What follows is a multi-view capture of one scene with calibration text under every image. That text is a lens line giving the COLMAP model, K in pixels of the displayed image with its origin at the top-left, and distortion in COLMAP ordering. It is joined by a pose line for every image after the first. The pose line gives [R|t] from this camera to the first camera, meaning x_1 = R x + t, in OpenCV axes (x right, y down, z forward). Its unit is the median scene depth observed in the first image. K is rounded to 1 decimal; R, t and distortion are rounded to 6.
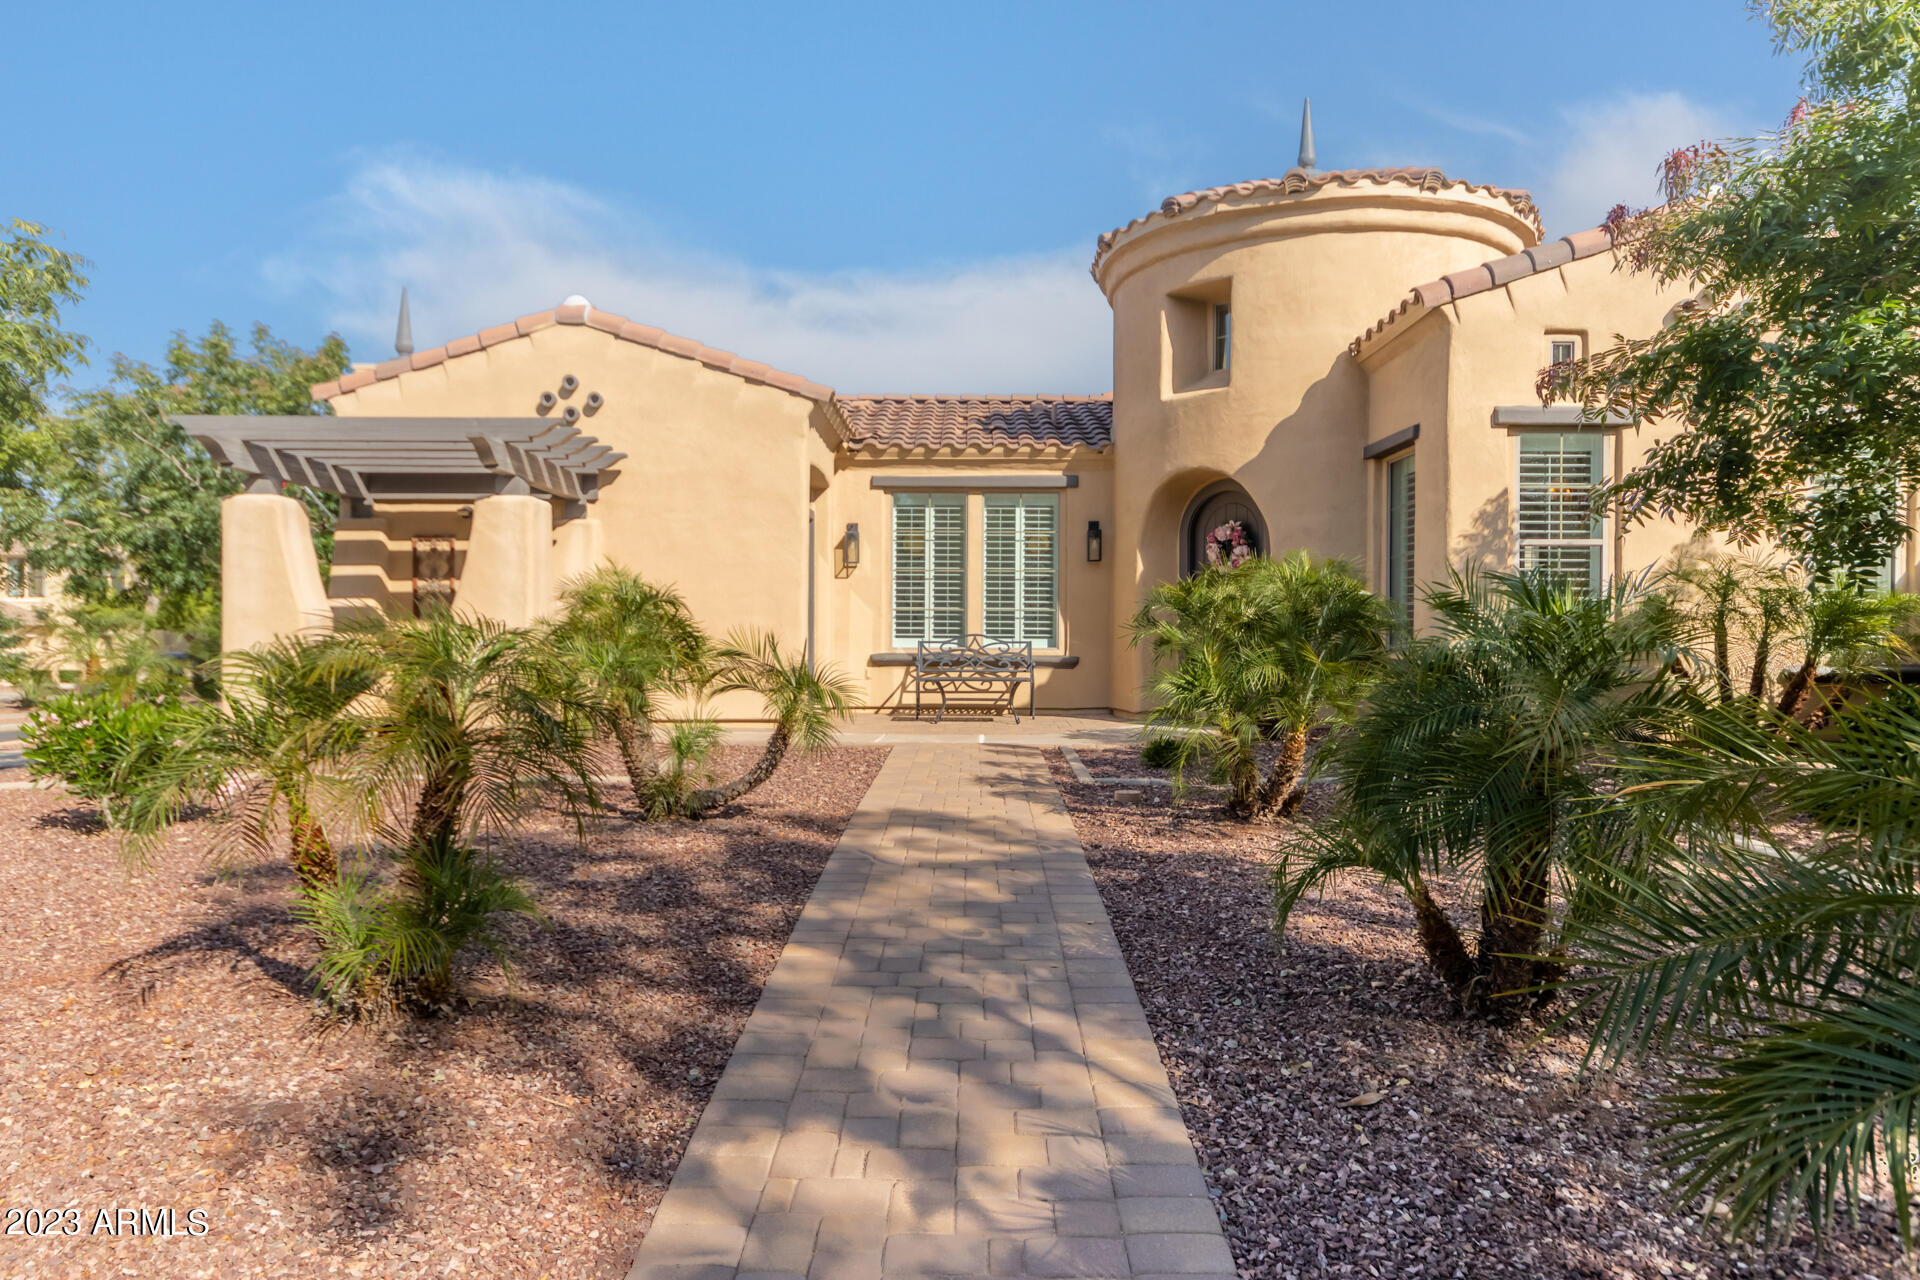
lens RADIAL K [[1201.6, 0, 965.7], [0, 1201.6, 680.5], [0, 0, 1]] dist [-0.034002, -0.000573]
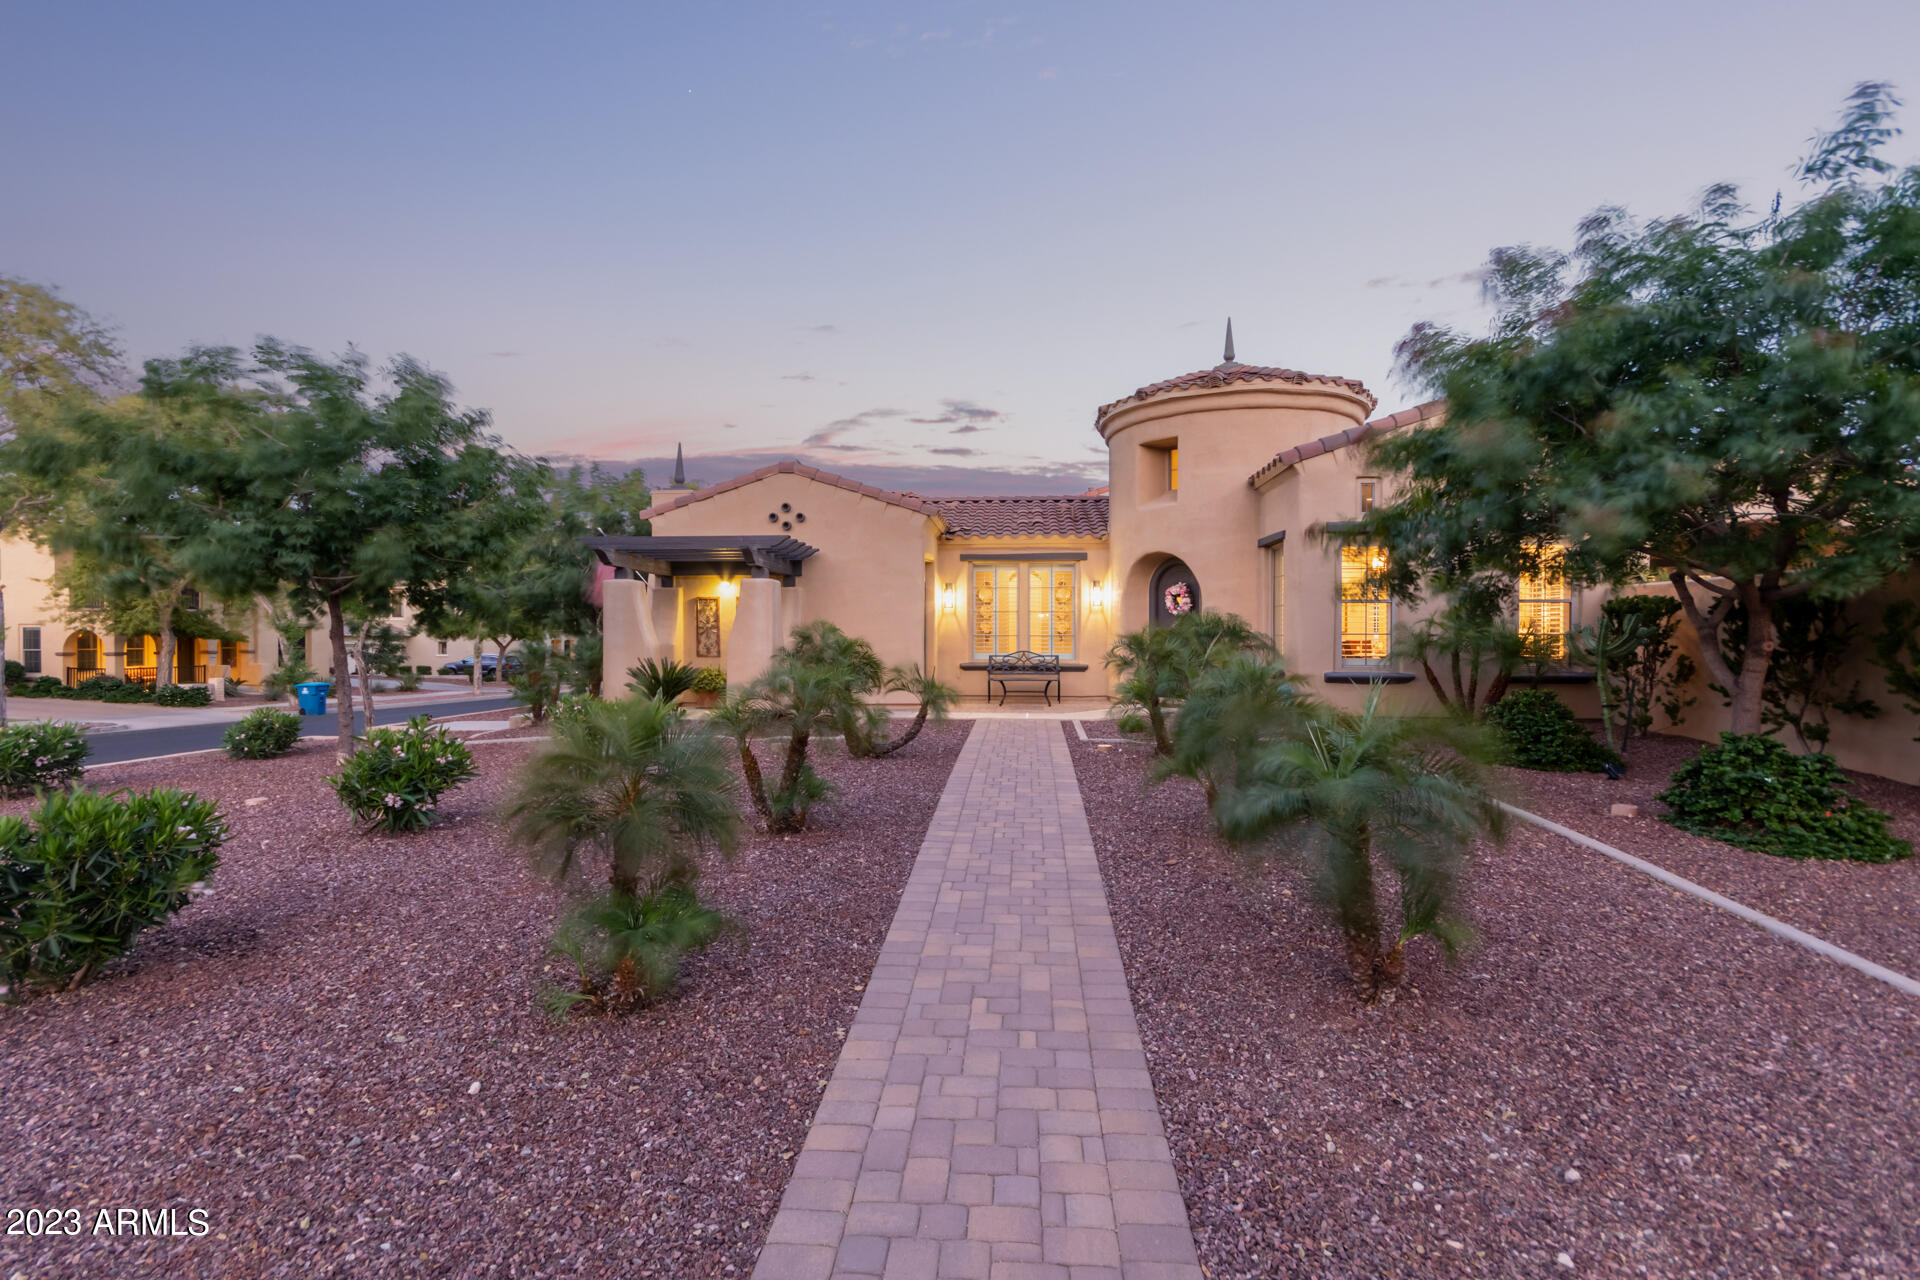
lens RADIAL K [[886.3, 0, 960.0], [0, 886.3, 640.0], [0, 0, 1]] dist [0.000201, 0.000675]
pose [[0.998013, -0.002673, -0.062945, -0.001583], [0.000288, 0.999283, -0.037866, -0.009881], [0.063001, 0.037772, 0.997298, -0.215216]]
